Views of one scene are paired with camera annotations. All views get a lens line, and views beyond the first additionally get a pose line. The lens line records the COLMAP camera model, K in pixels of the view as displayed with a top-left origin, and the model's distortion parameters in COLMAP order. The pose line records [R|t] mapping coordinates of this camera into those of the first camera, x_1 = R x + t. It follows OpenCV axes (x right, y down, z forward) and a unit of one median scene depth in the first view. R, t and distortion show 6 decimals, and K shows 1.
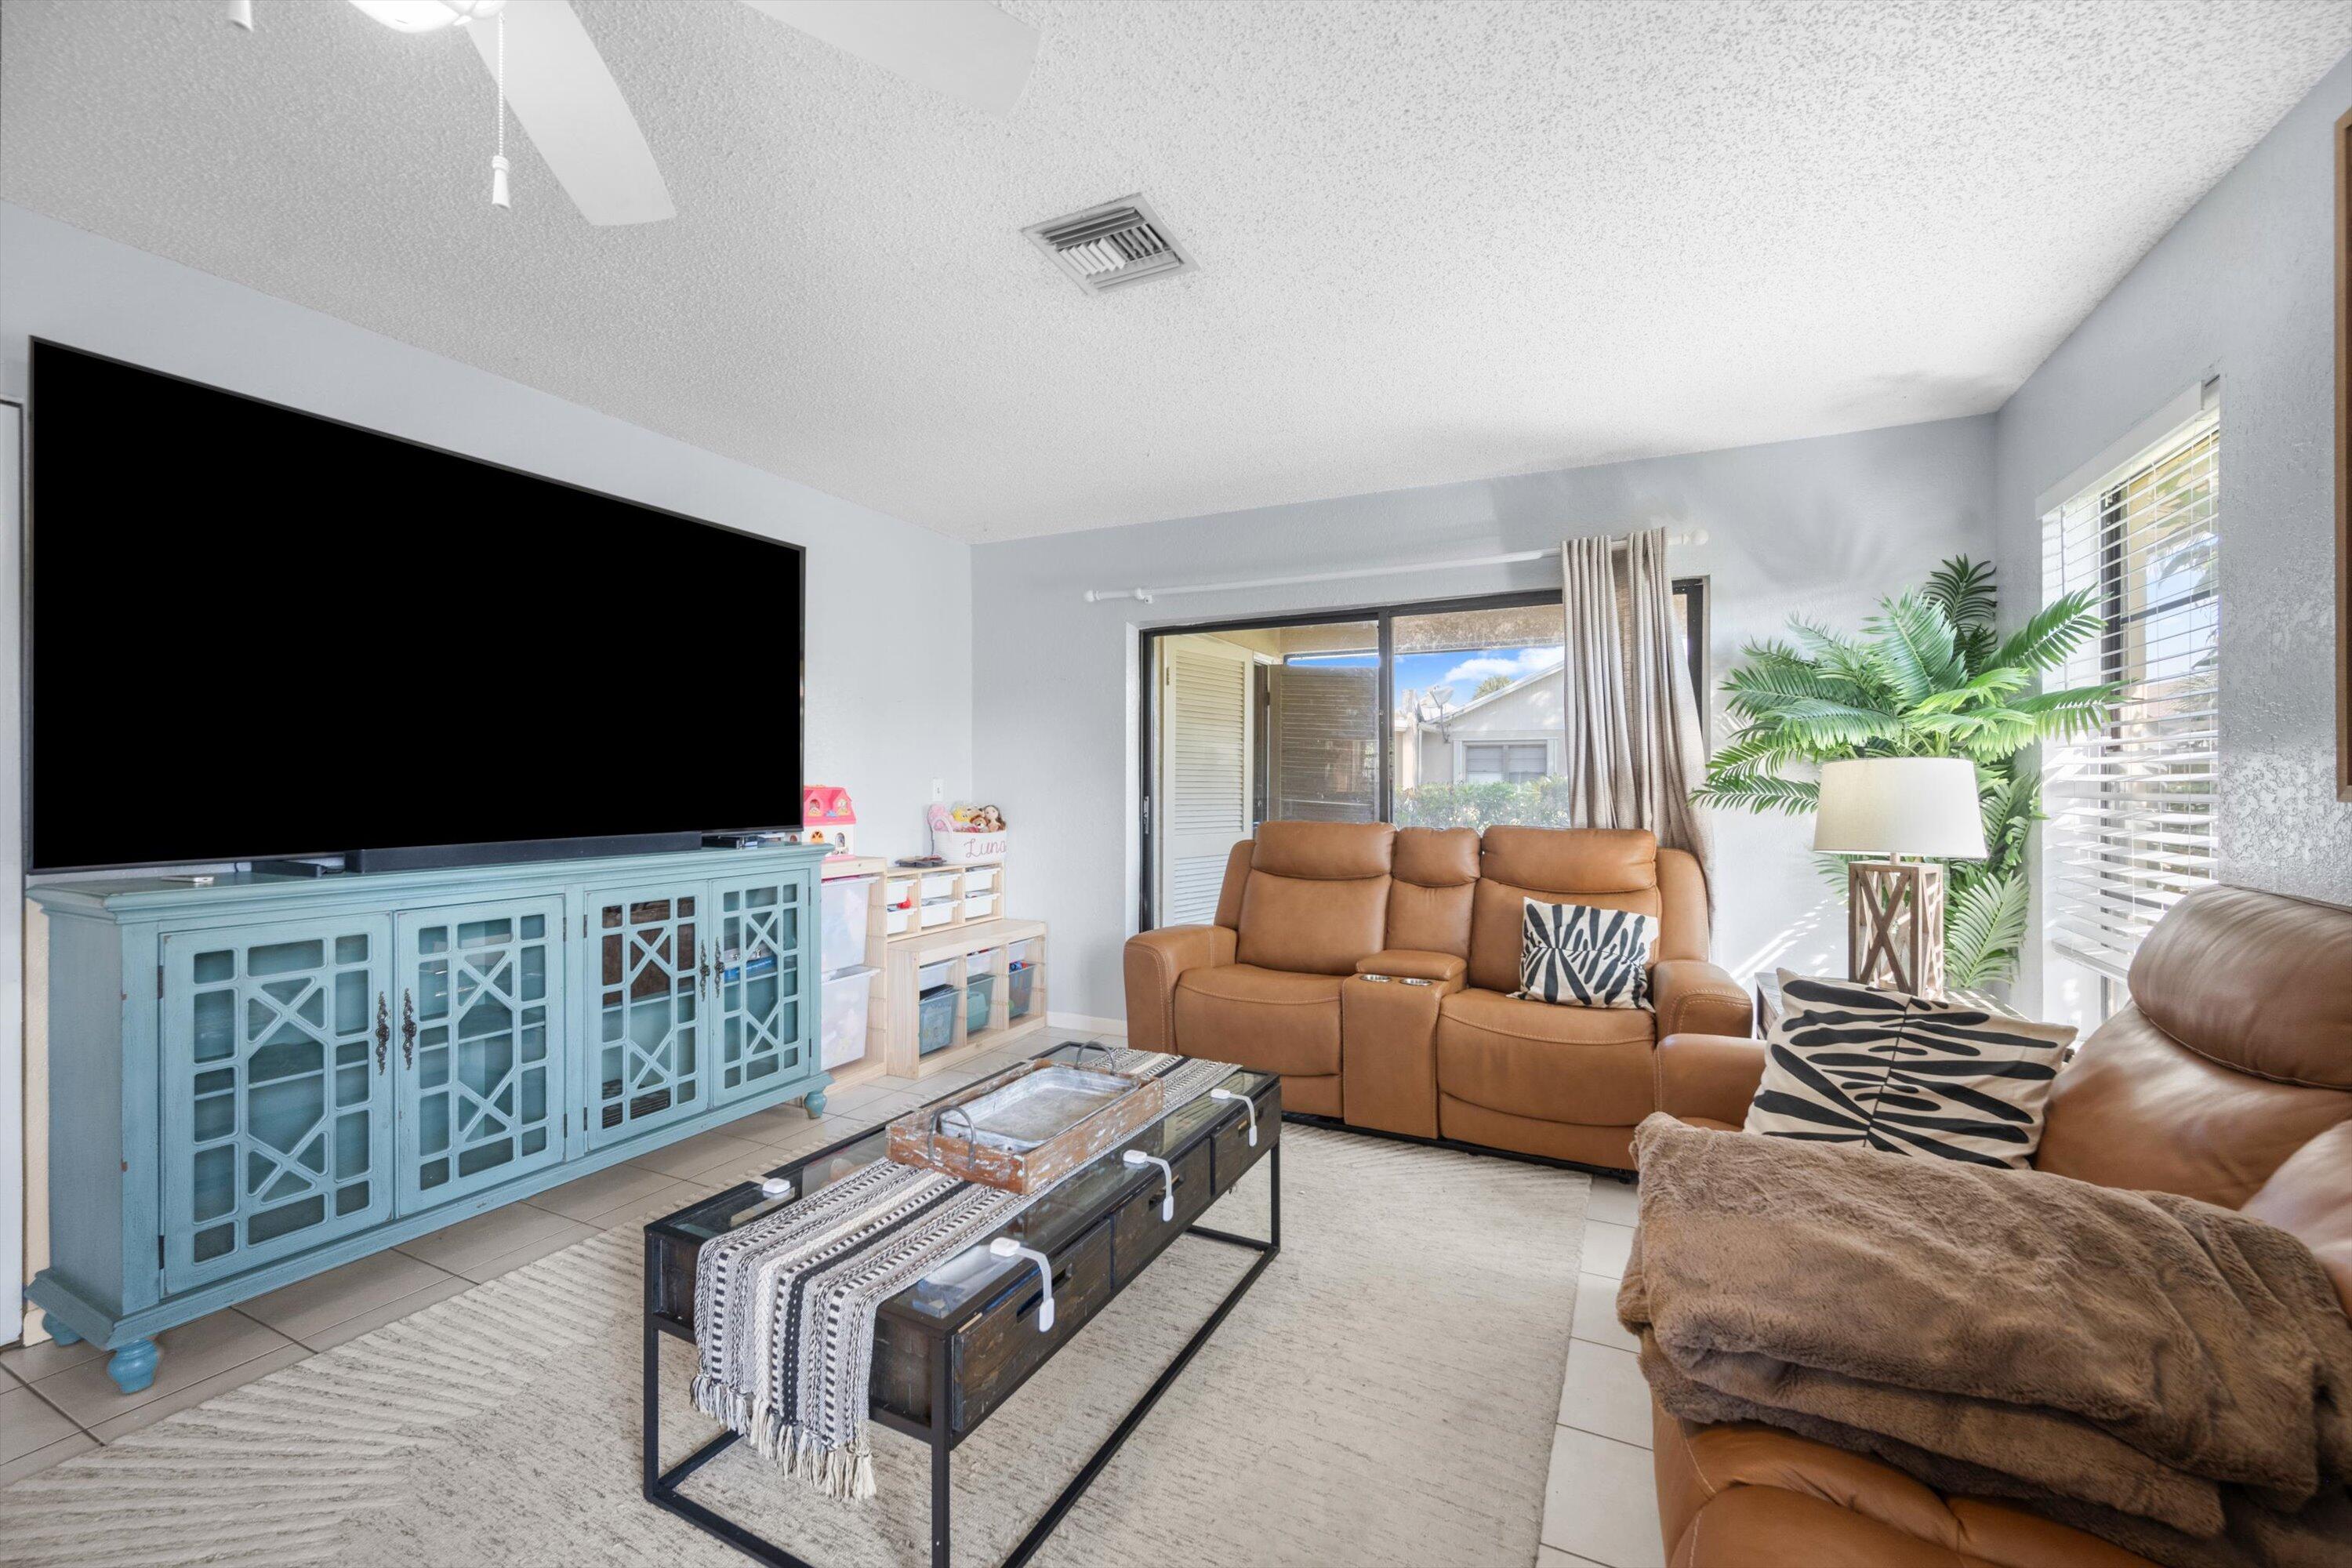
lens RADIAL K [[940.2, 0, 1182.5], [0, 940.2, 766.3], [0, 0, 1]] dist [-0.001364, 0.000058]
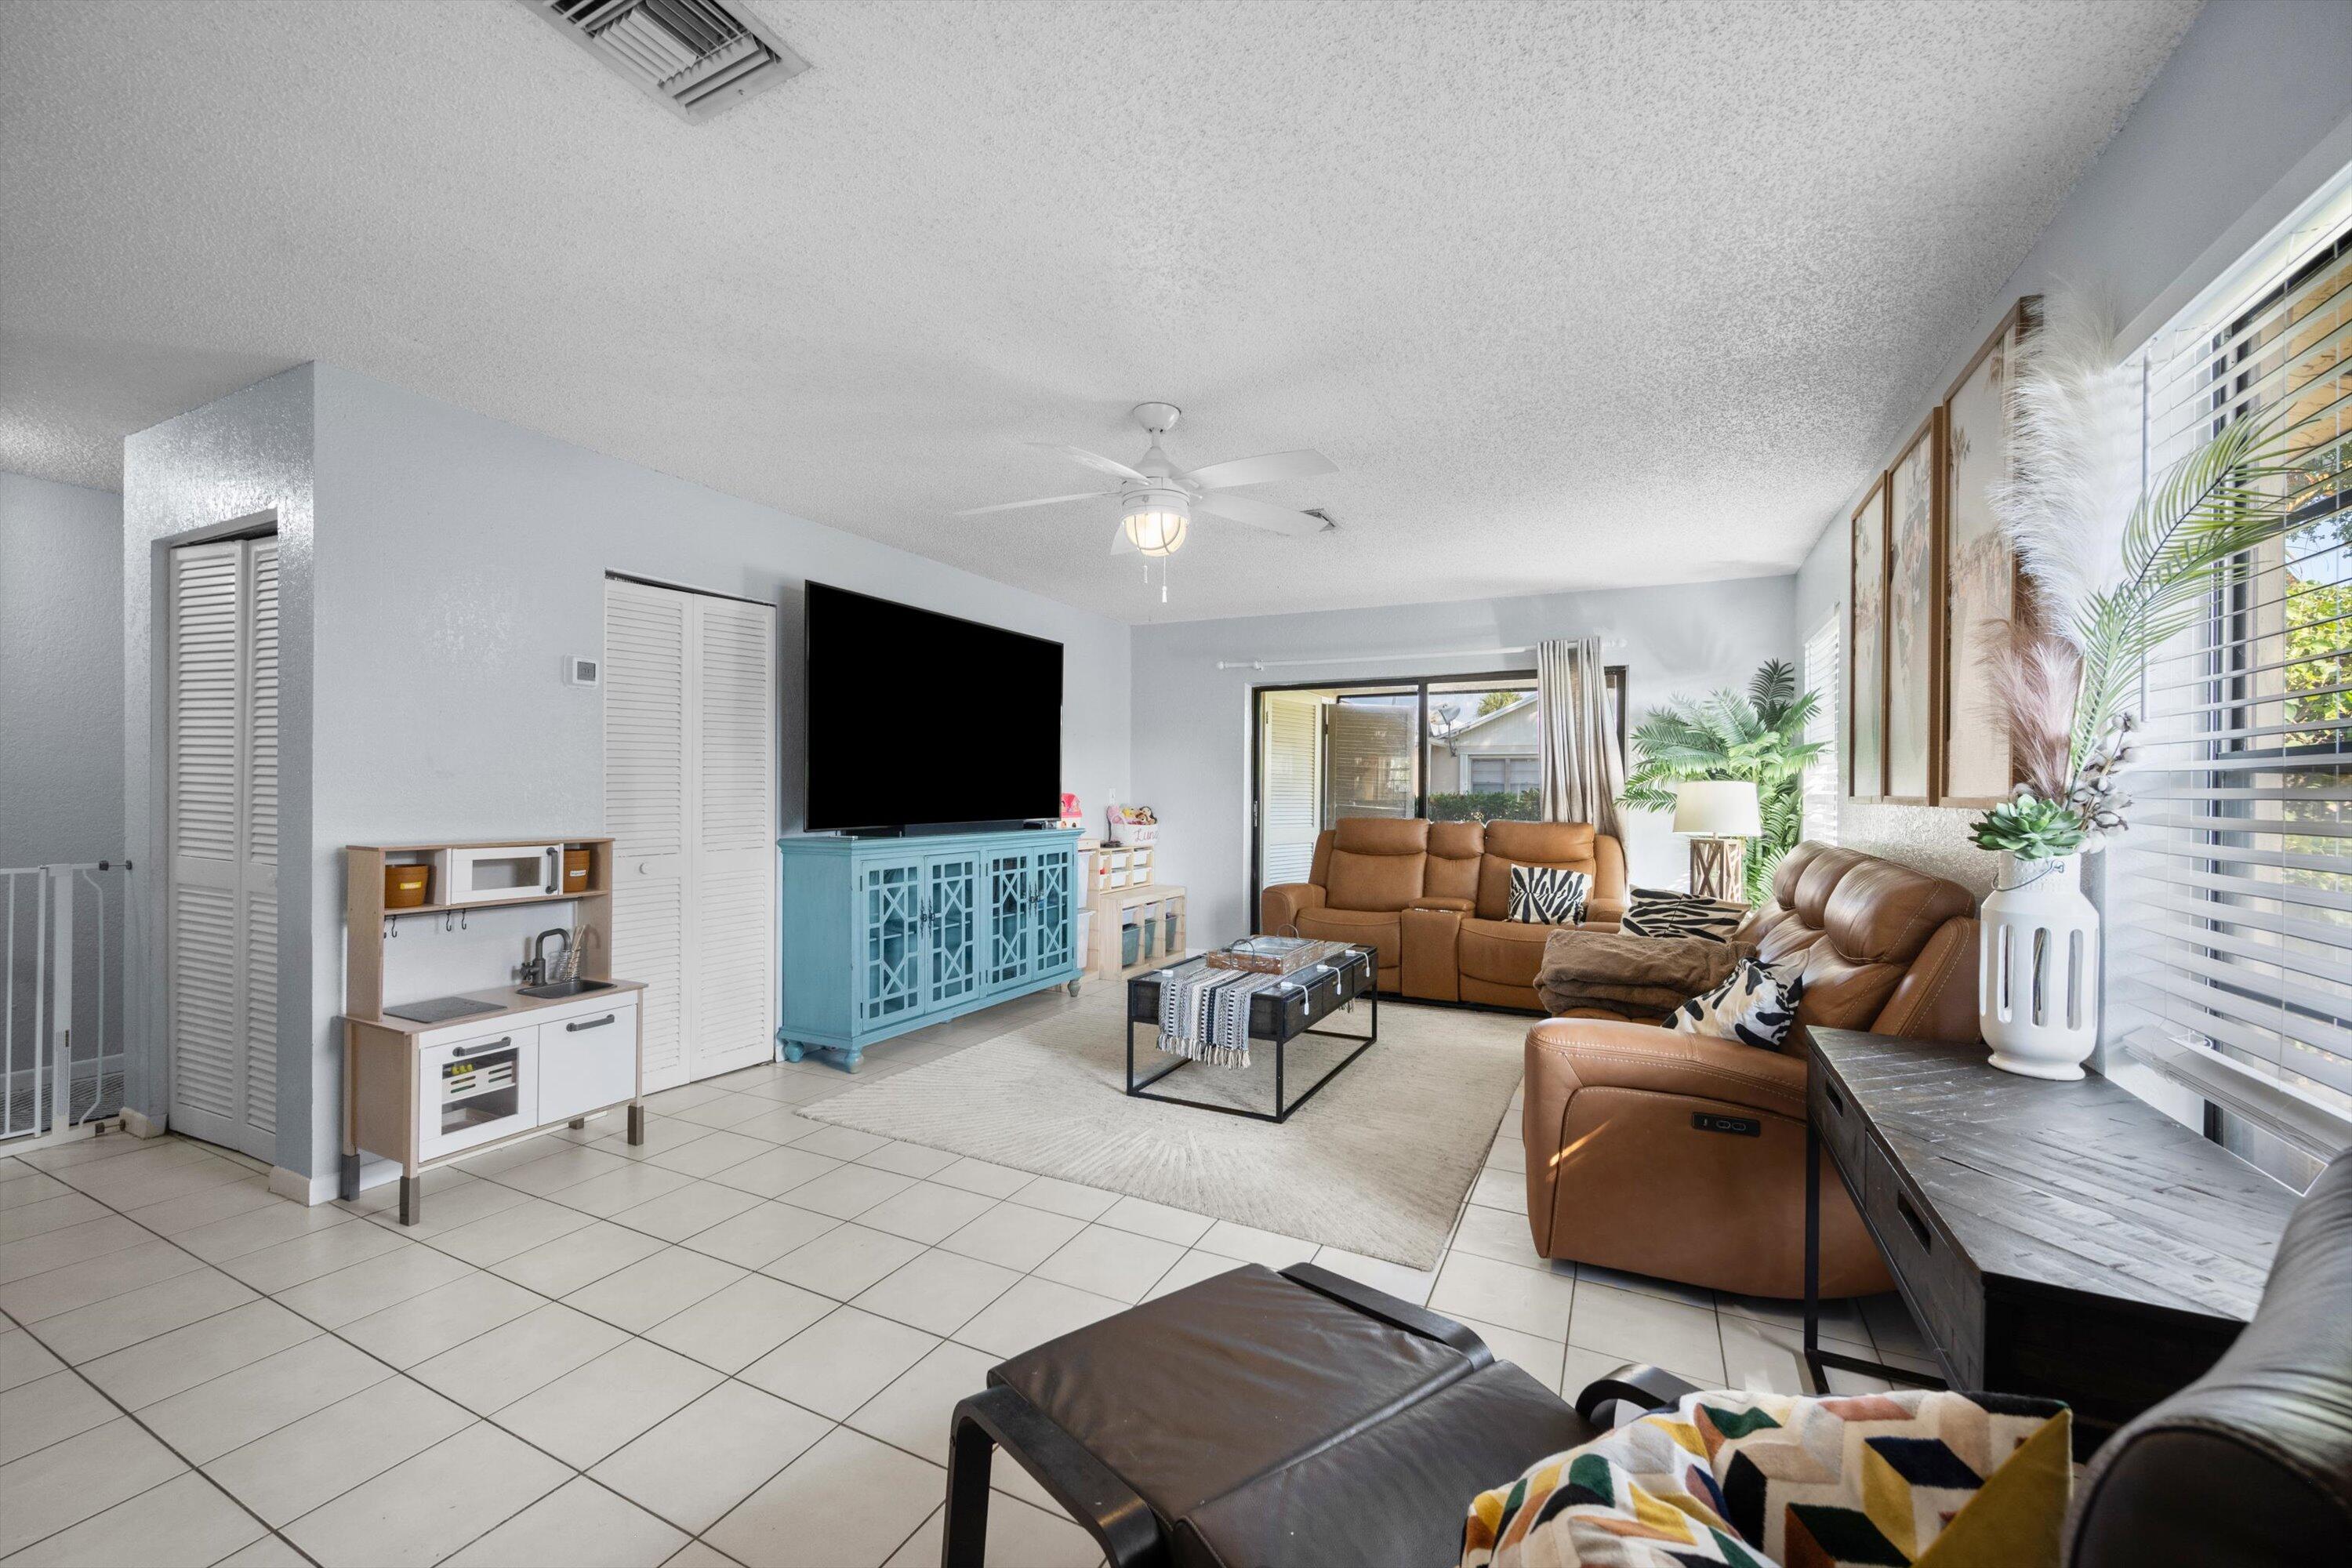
lens RADIAL K [[940.2, 0, 1173.5], [0, 940.2, 781.1], [0, 0, 1]] dist [-0.001364, 0.000058]
pose [[0.999915, 0.005731, -0.011704, -0.223601], [-0.005640, 0.999954, 0.007727, -0.014150], [0.011747, -0.007660, 0.999902, -0.696834]]
